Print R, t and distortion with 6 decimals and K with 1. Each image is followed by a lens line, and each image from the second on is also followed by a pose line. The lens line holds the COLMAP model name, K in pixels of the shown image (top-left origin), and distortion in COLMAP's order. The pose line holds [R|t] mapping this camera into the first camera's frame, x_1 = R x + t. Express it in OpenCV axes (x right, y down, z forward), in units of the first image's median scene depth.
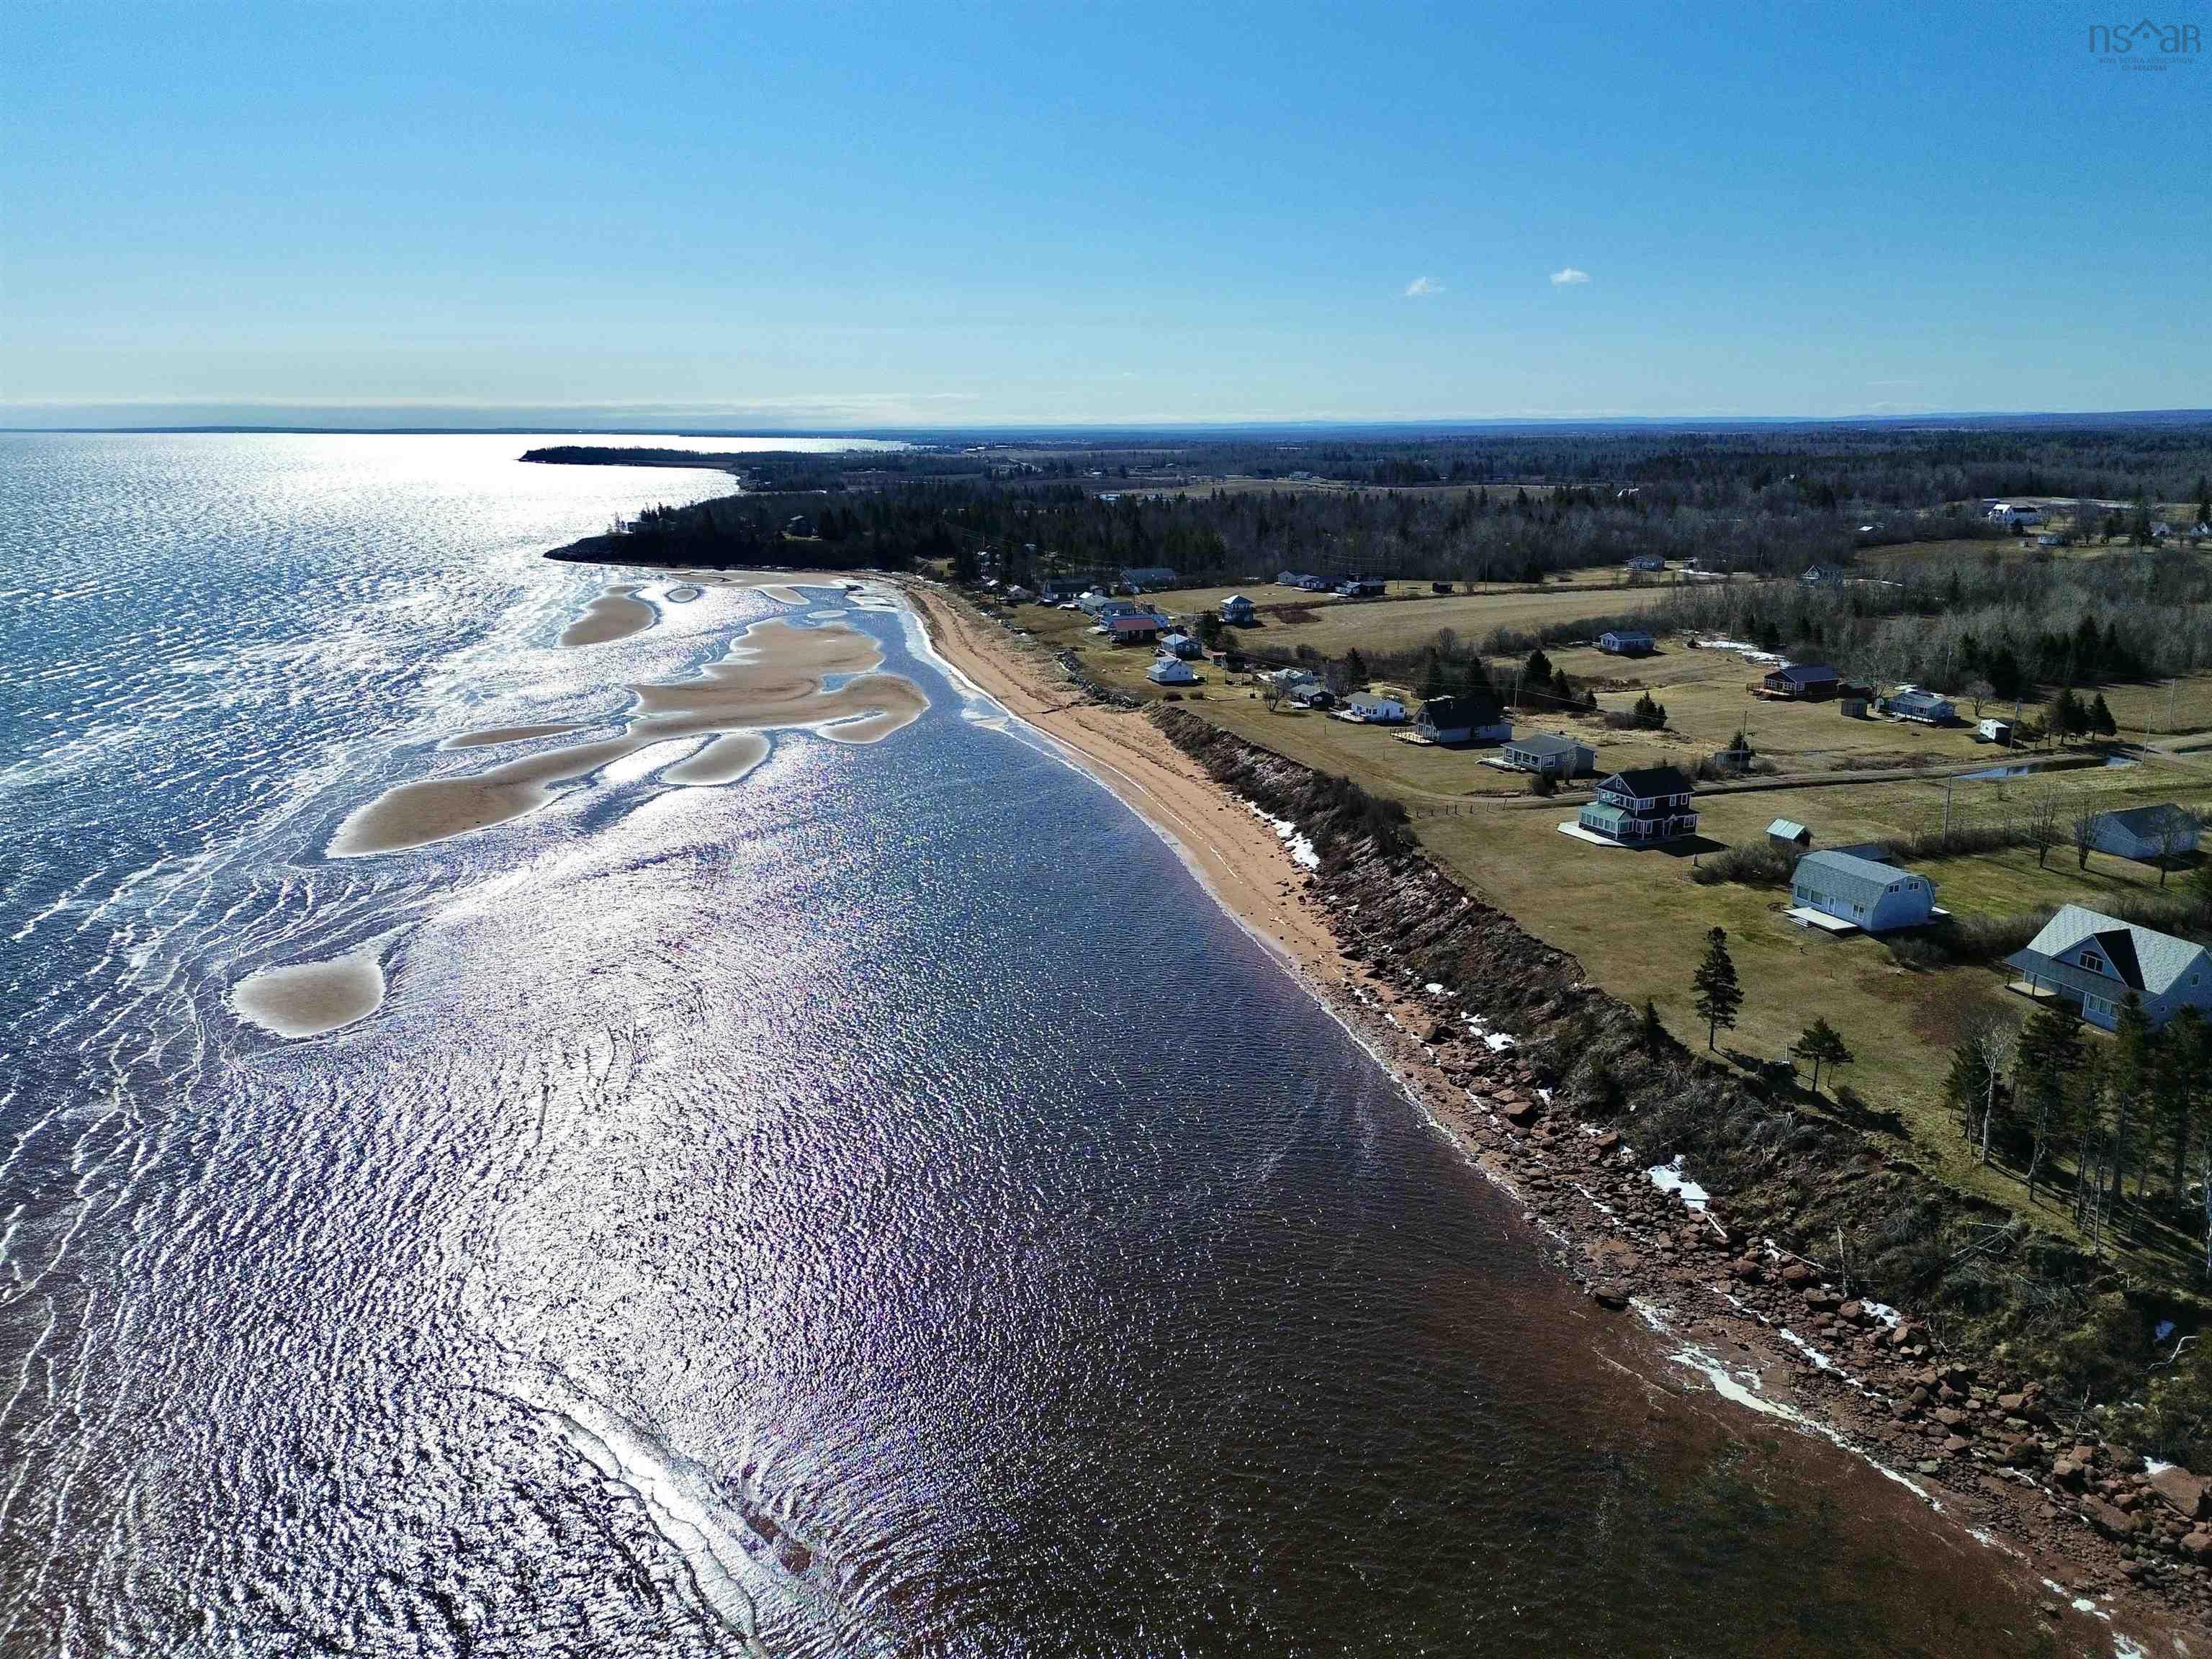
lens RADIAL K [[1553.9, 0, 1109.9], [0, 1553.9, 833.3], [0, 0, 1]] dist [0.009171, 0.003138]
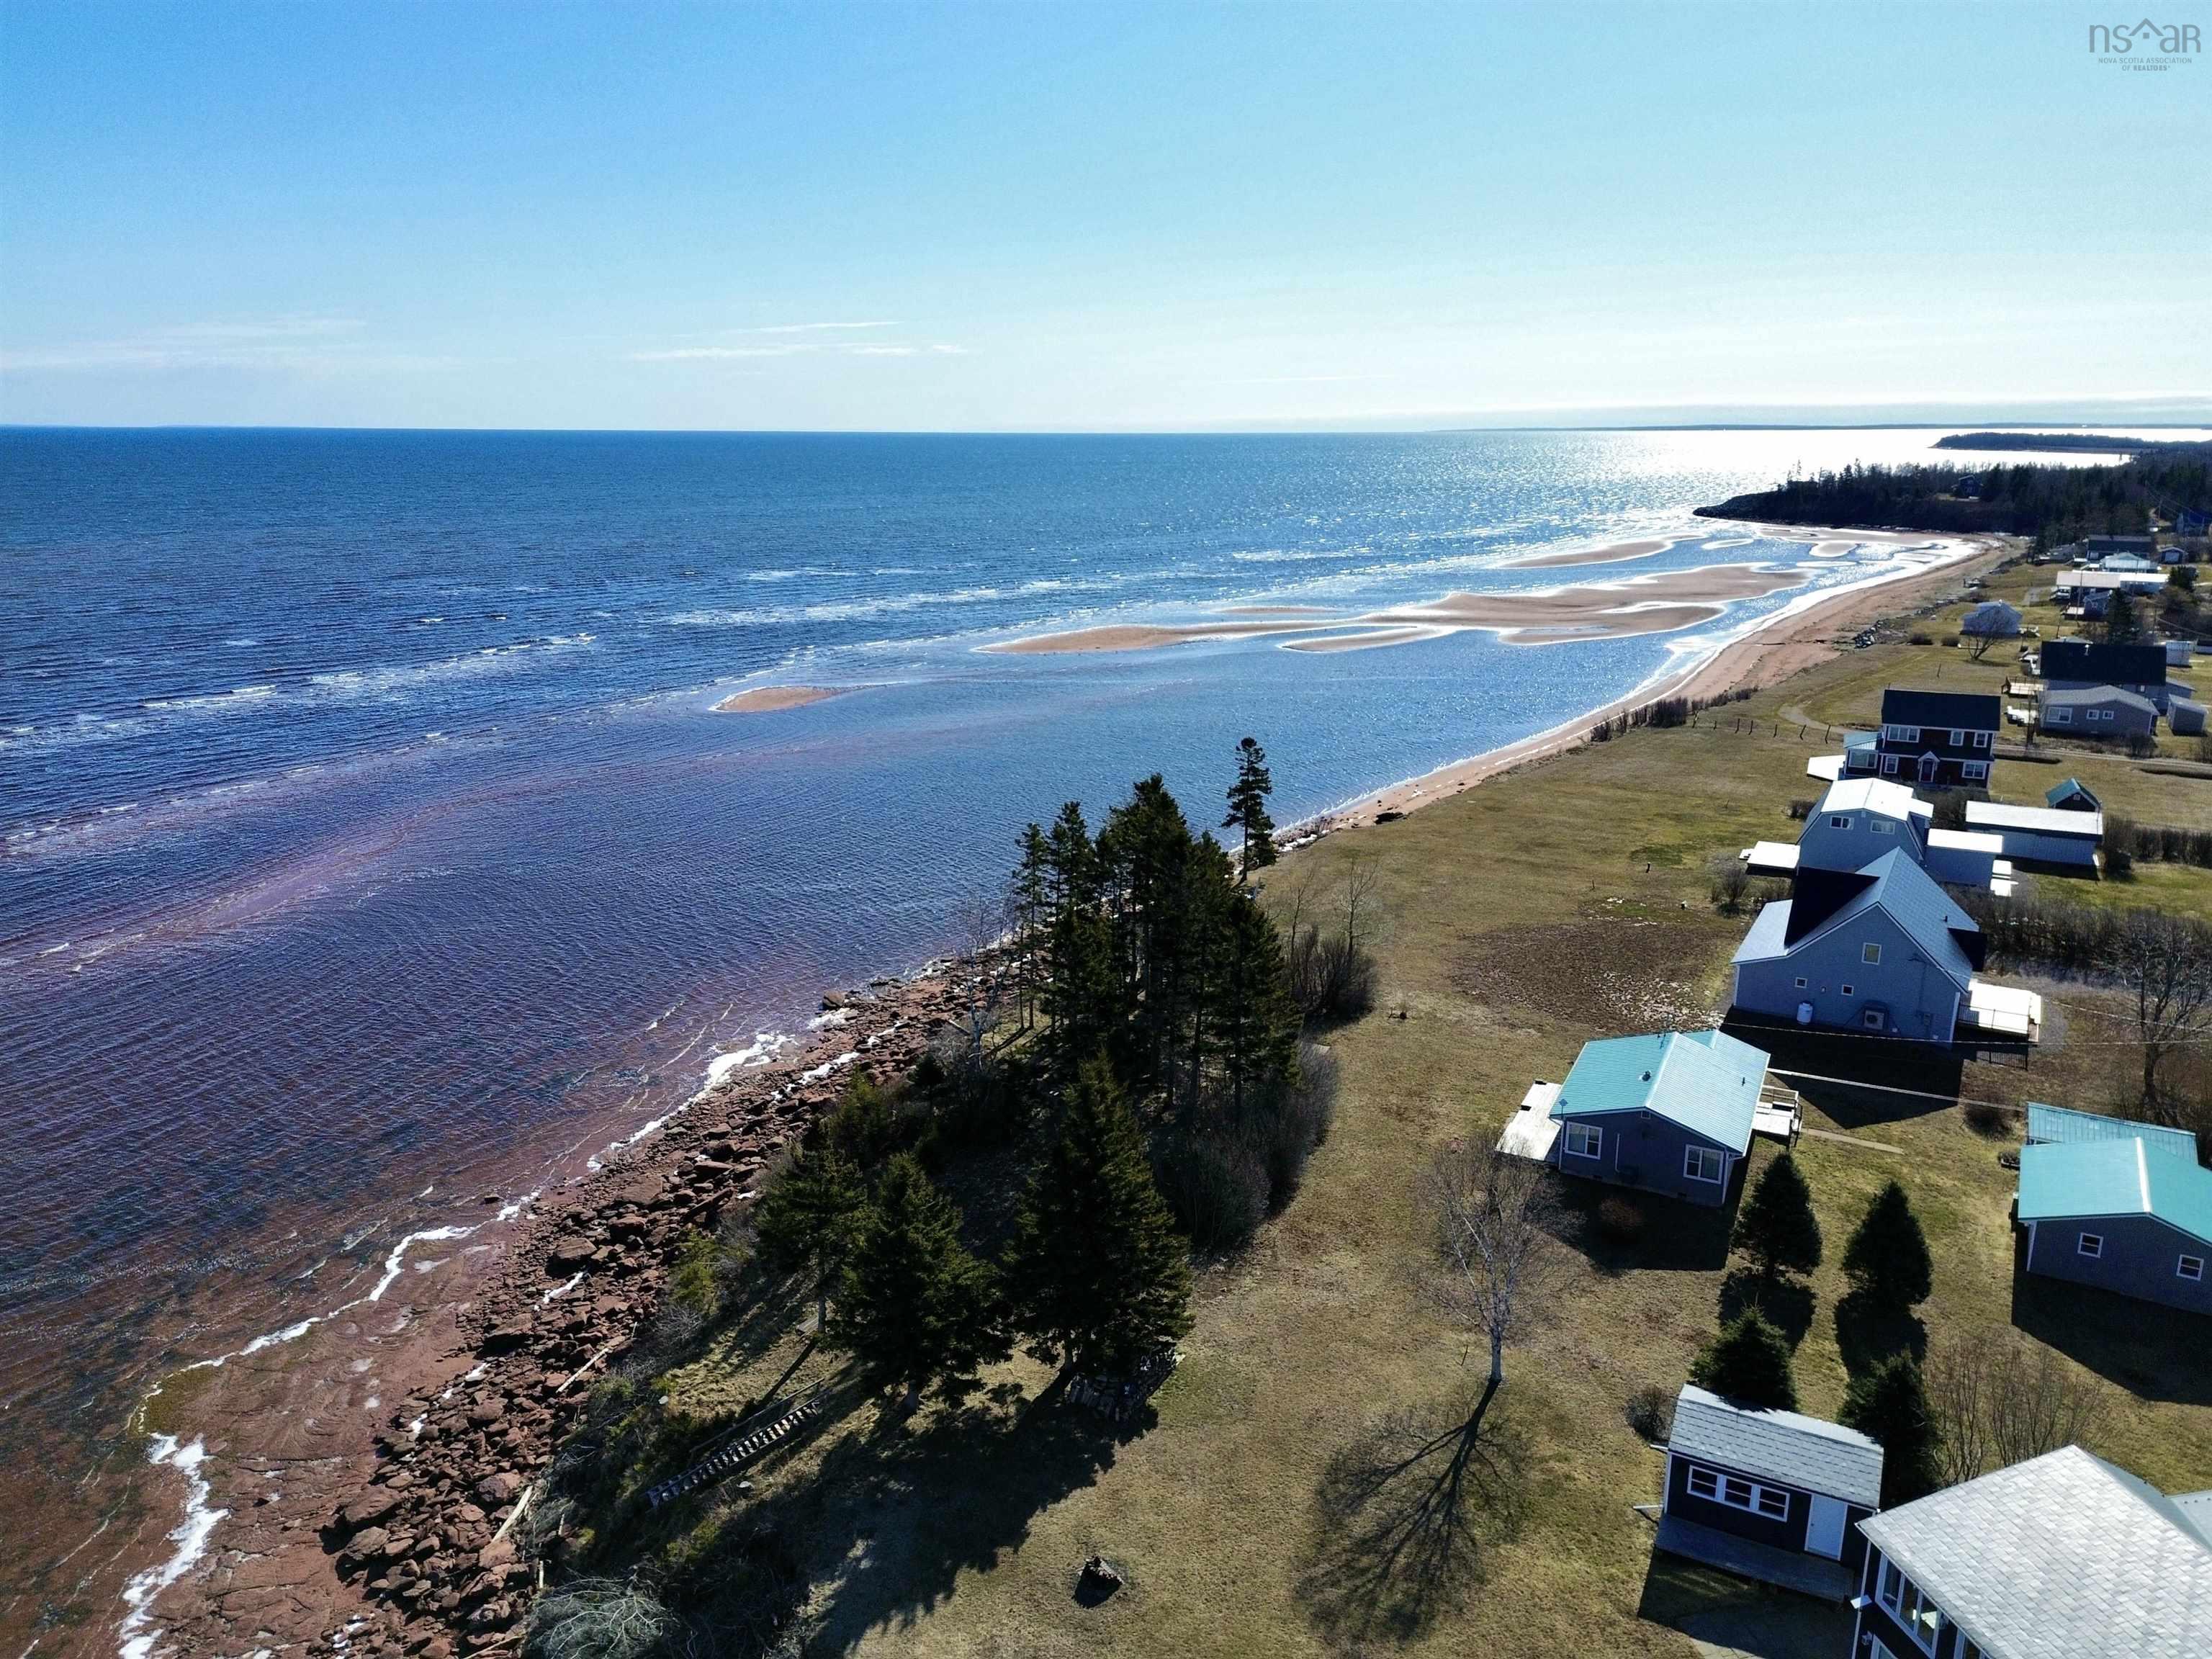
lens RADIAL K [[1553.9, 0, 1109.9], [0, 1553.9, 833.3], [0, 0, 1]] dist [0.009171, 0.003138]
pose [[0.652635, 0.179513, -0.736099, 0.355502], [-0.176453, 0.980825, 0.082748, 0.018283], [0.736839, 0.075883, 0.671796, 0.121839]]
